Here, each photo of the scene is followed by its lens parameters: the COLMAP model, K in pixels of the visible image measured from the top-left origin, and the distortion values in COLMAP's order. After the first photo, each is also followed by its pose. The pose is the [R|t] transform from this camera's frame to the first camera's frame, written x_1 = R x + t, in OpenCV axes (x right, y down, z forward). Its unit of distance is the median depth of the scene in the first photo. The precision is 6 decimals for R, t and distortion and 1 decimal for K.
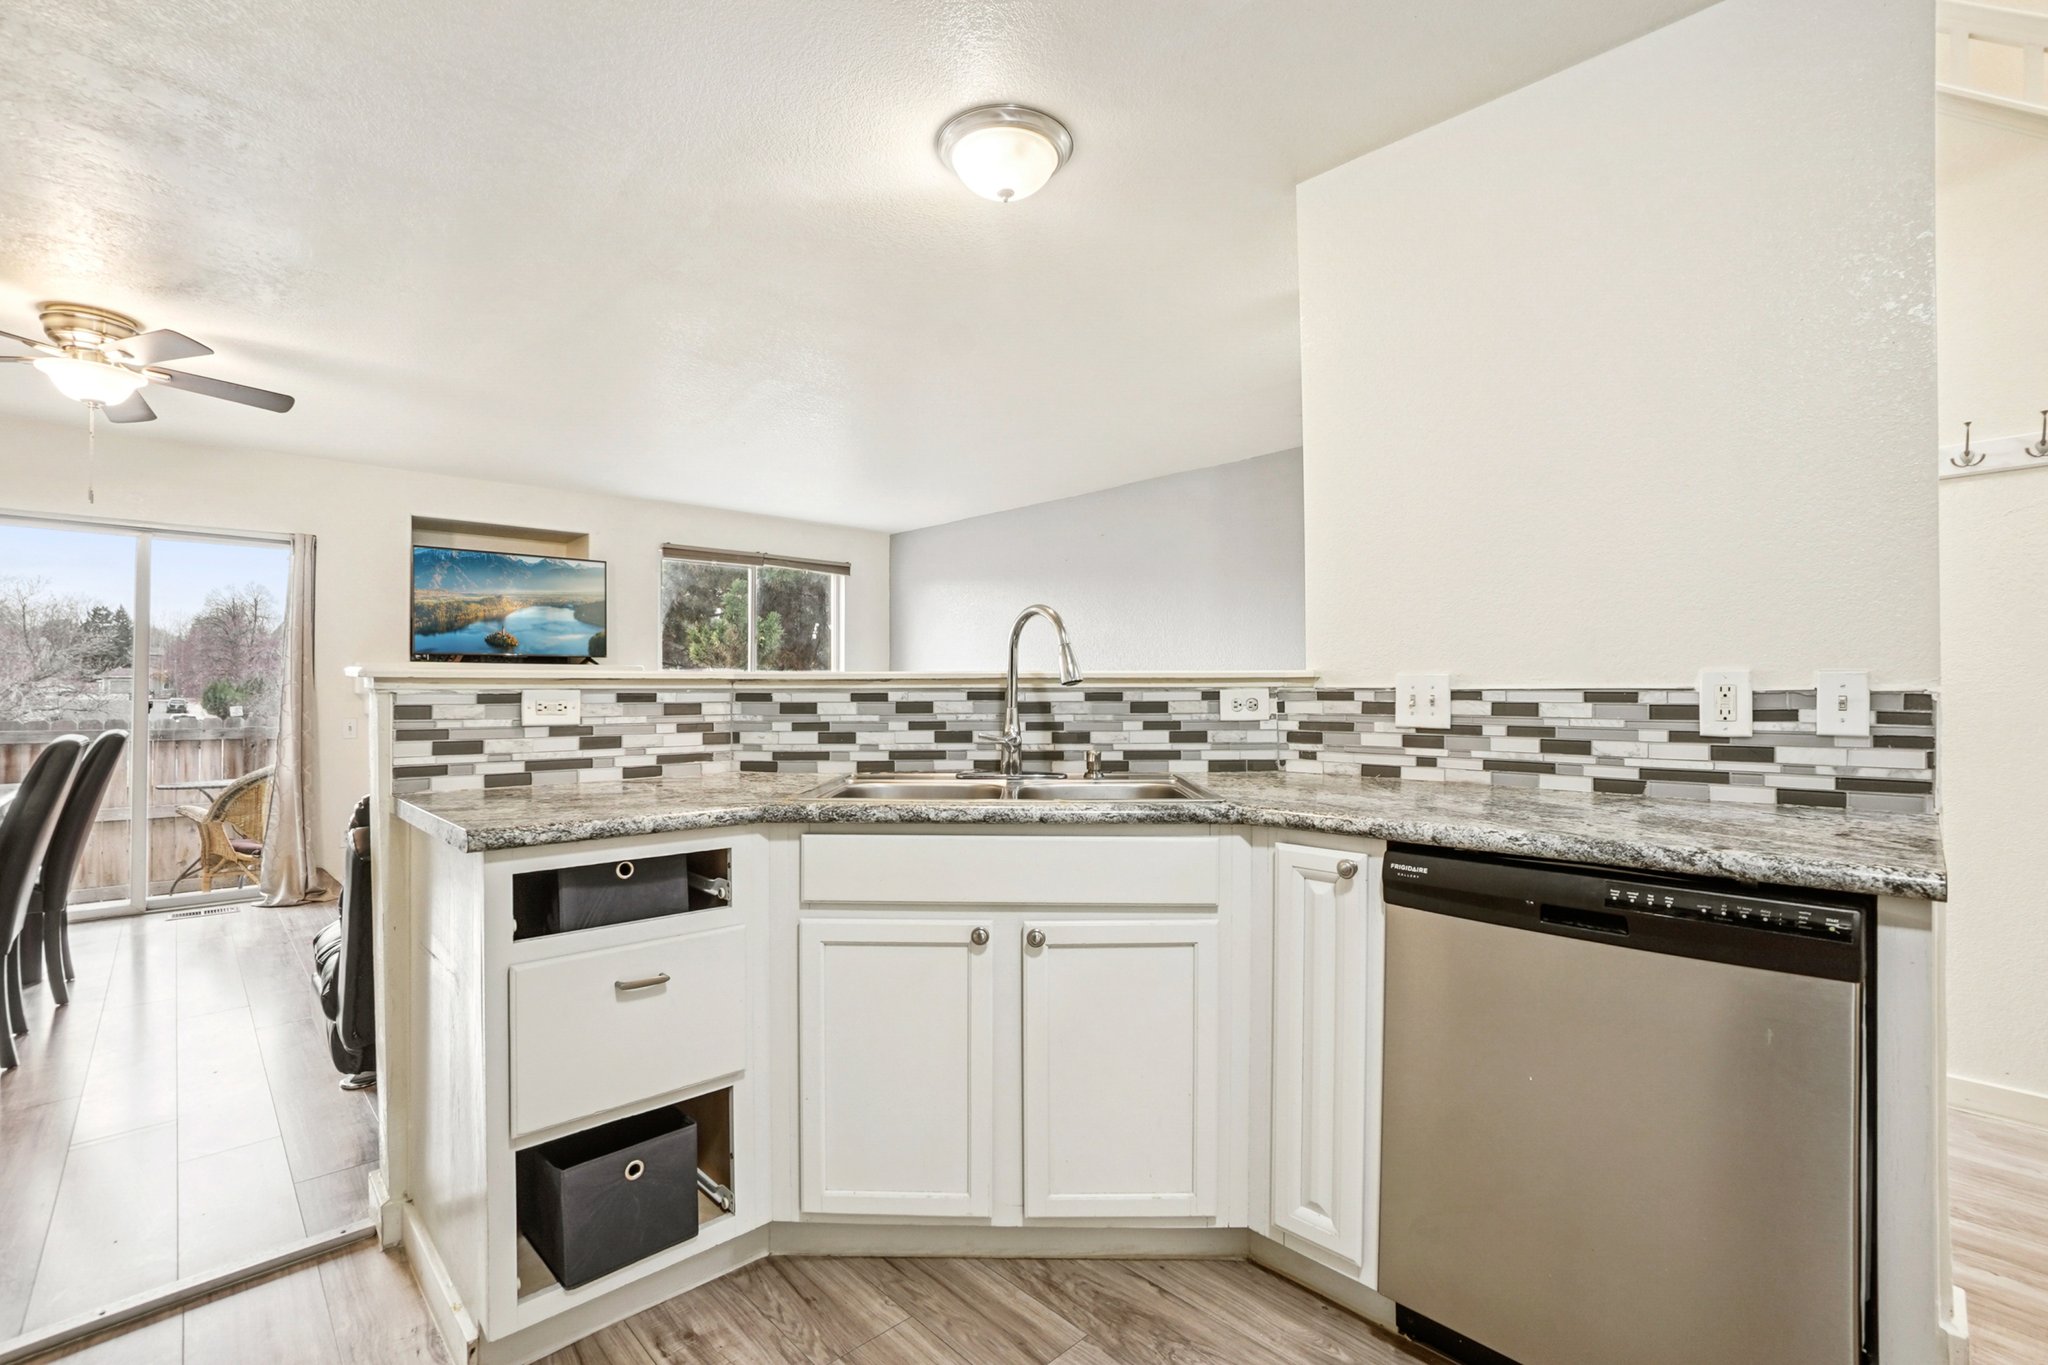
lens RADIAL K [[908.9, 0, 1025.2], [0, 908.9, 679.7], [0, 0, 1]] dist [-0.053105, 0.017718]
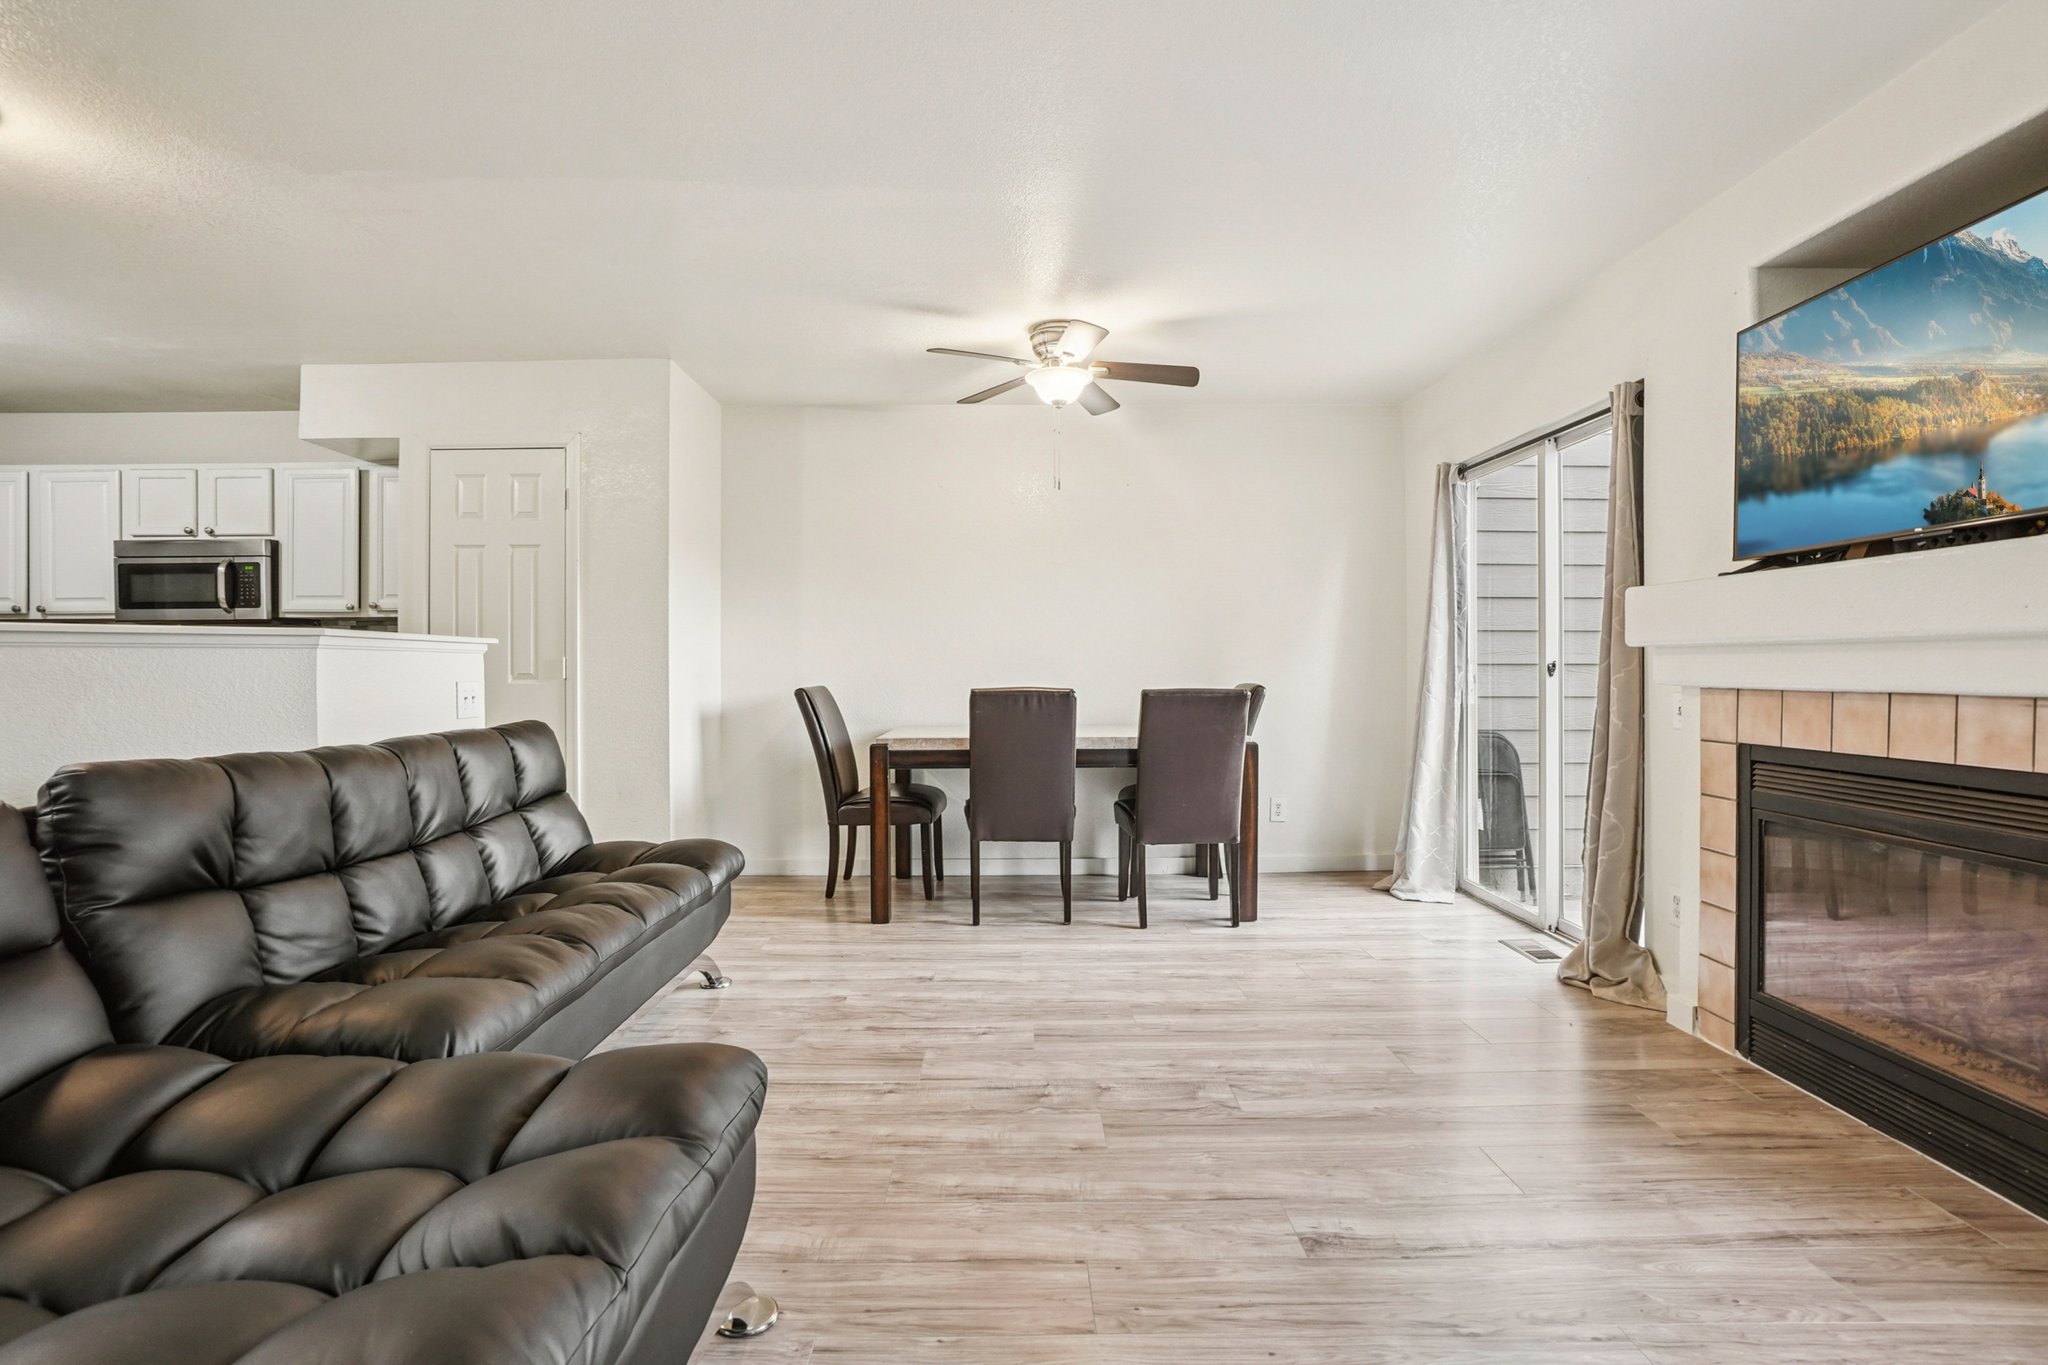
lens RADIAL K [[976.7, 0, 1003.9], [0, 976.7, 663.2], [0, 0, 1]] dist [-0.043315, 0.012459]
pose [[-0.698211, 0.001296, -0.715891, -0.051773], [0.016494, 0.999762, -0.014277, 0.027660], [0.715702, -0.021776, -0.698066, 1.148643]]
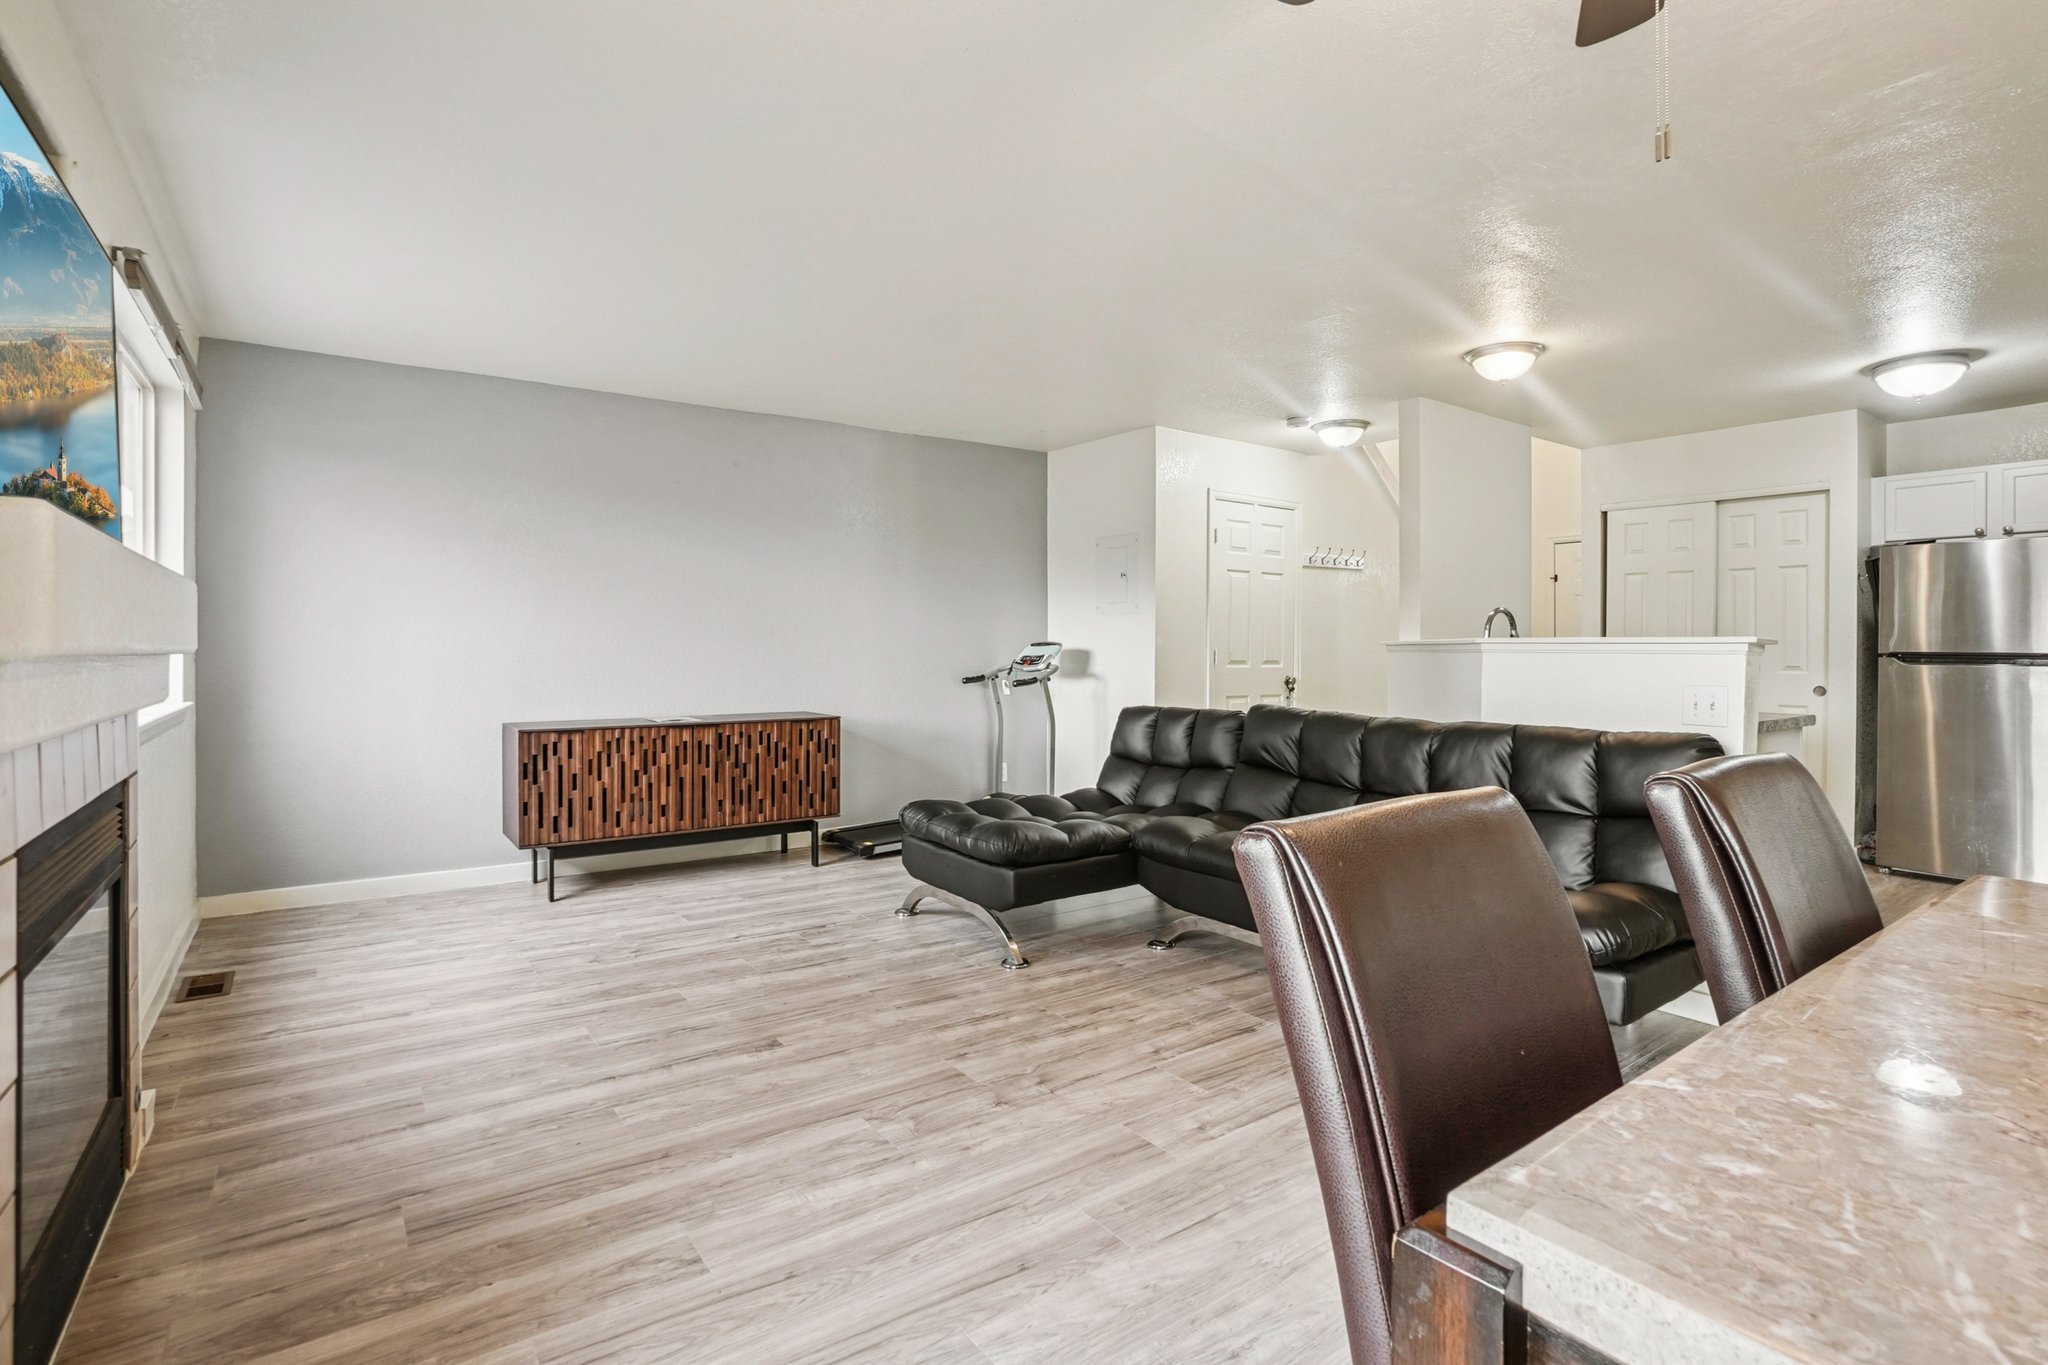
lens RADIAL K [[976.7, 0, 1004.3], [0, 976.7, 653.2], [0, 0, 1]] dist [-0.043315, 0.012459]
pose [[0.153165, -0.001380, 0.988200, -0.942411], [-0.017996, 0.999829, 0.004185, 0.010178], [-0.988037, -0.018425, 0.153114, 0.753609]]
